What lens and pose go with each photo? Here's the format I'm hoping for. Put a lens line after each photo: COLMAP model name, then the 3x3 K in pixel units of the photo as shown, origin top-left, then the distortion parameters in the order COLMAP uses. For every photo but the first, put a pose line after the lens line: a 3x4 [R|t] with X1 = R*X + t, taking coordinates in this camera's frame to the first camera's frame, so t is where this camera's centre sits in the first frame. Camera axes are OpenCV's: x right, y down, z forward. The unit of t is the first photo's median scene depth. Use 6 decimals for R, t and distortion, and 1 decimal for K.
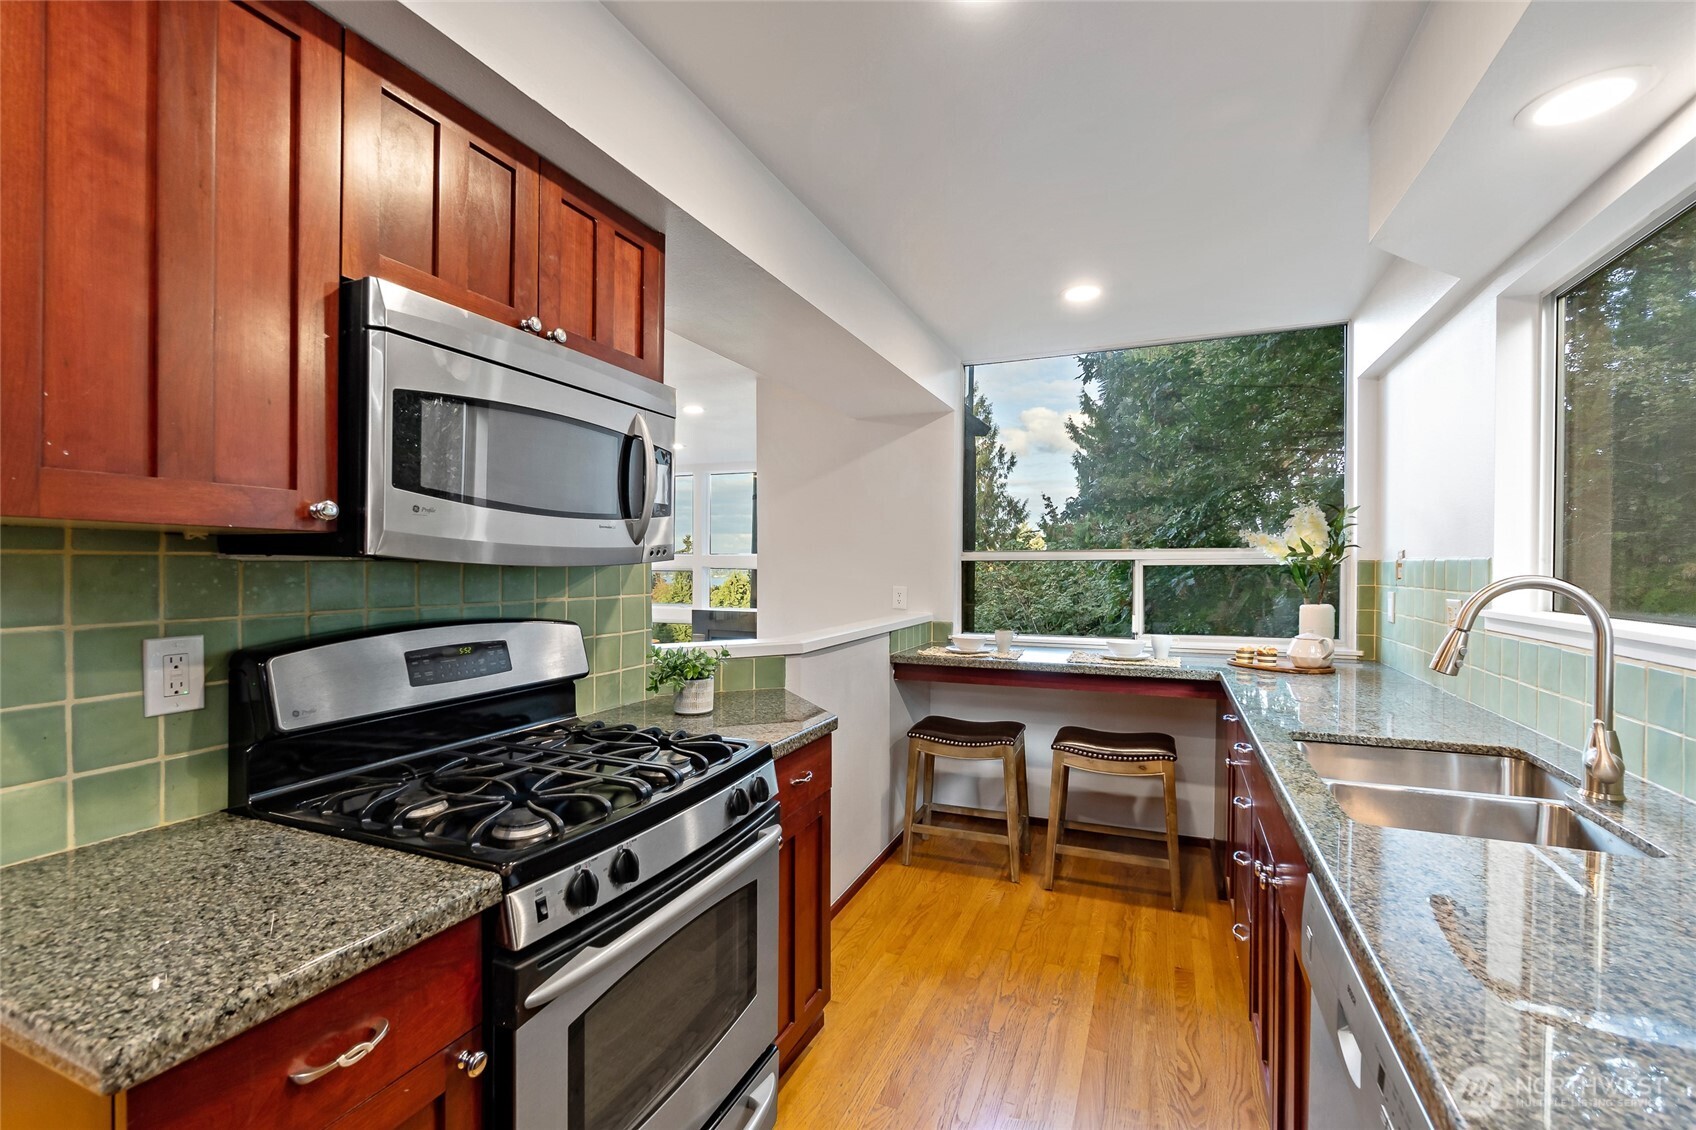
lens RADIAL K [[748.8, 0, 848.1], [0, 748.8, 557.1], [0, 0, 1]] dist [-0.004695, 0.001177]
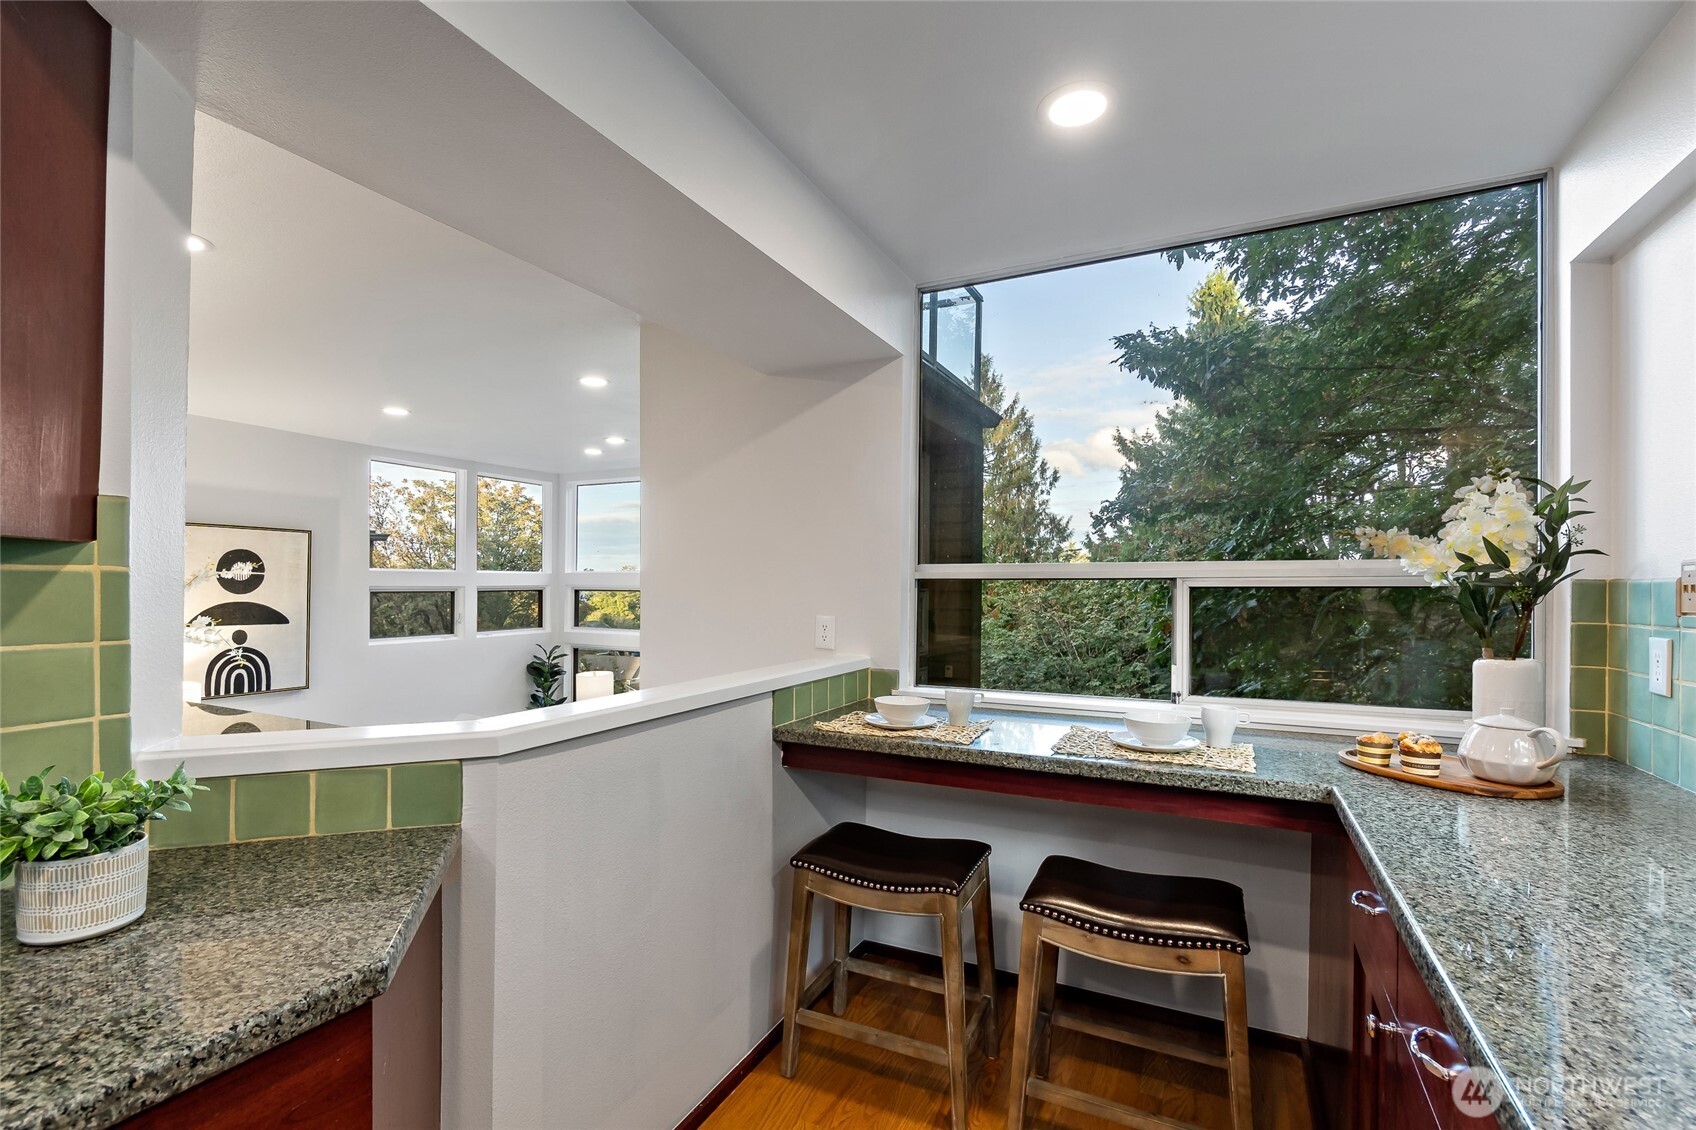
lens RADIAL K [[748.8, 0, 850.6], [0, 748.8, 573.3], [0, 0, 1]] dist [-0.004695, 0.001177]
pose [[0.998318, 0.004129, -0.057833, 0.153781], [-0.004426, 0.999978, -0.005022, 0.004396], [0.057811, 0.005269, 0.998314, 0.372887]]
